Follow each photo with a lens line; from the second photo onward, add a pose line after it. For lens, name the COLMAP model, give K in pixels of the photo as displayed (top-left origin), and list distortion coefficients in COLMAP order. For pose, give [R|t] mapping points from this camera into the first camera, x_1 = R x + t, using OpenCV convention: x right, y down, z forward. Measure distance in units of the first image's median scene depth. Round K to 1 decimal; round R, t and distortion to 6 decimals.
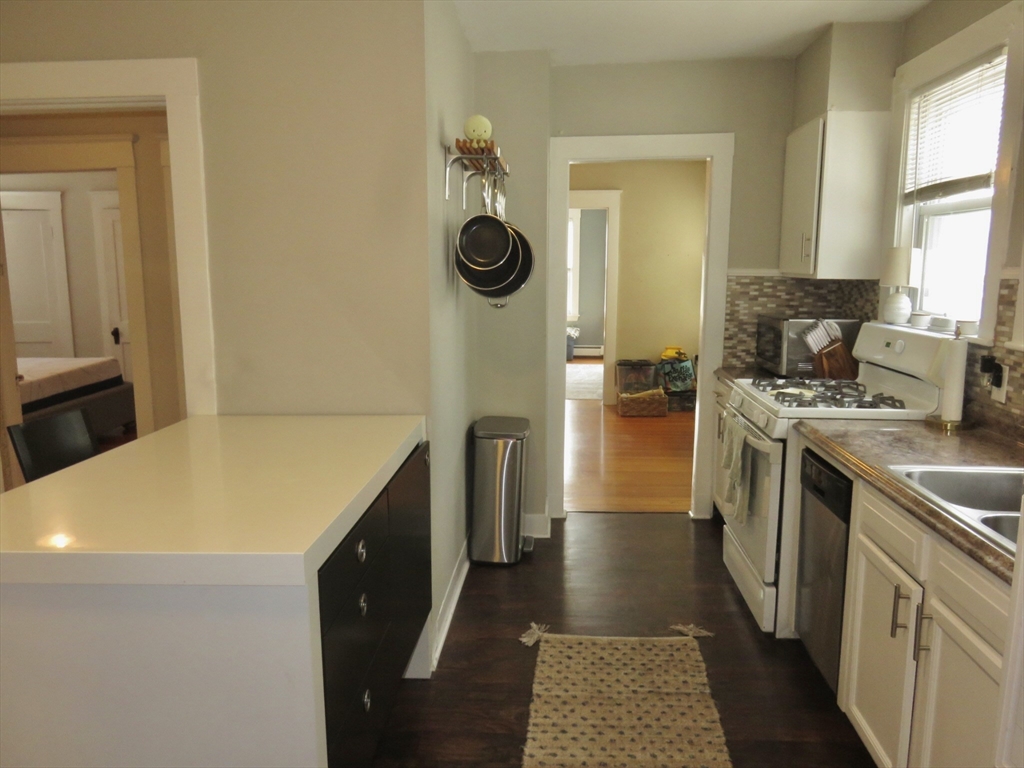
lens RADIAL K [[773.5, 0, 509.5], [0, 773.5, 384.6], [0, 0, 1]] dist [0.011665, 0.001024]
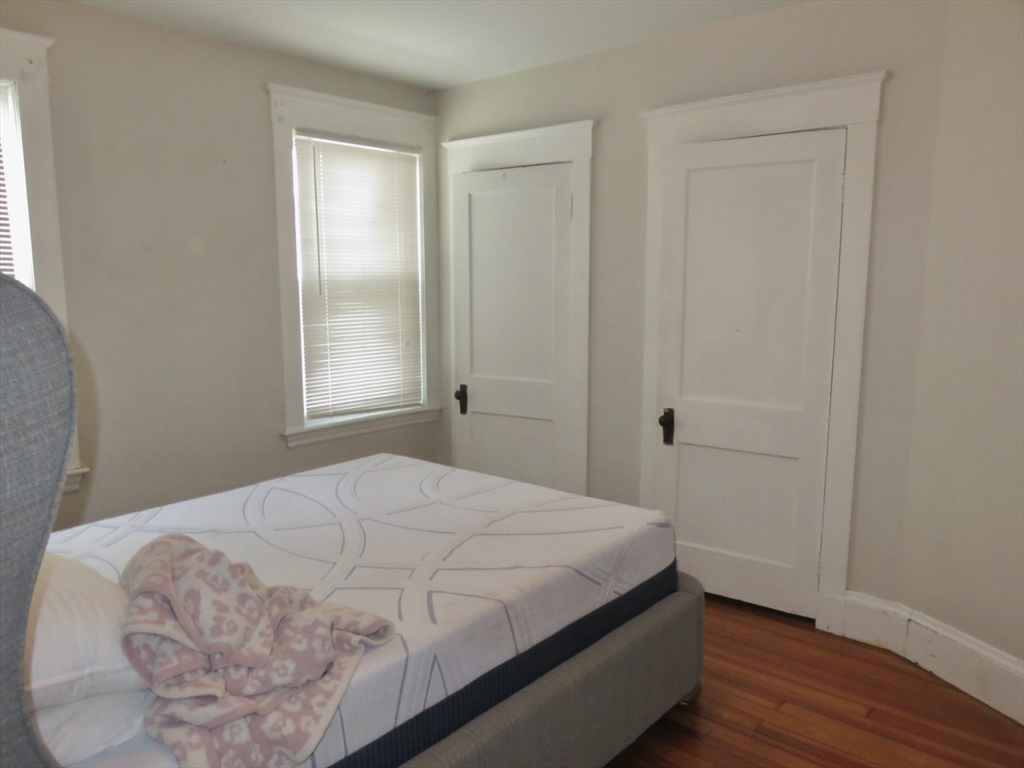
lens RADIAL K [[773.5, 0, 512.1], [0, 773.5, 384.4], [0, 0, 1]] dist [0.011665, 0.001024]
pose [[0.792839, 0.083293, -0.603713, -0.315072], [-0.094626, 0.995427, 0.013068, -0.086962], [0.602041, 0.046766, 0.797095, 0.596649]]
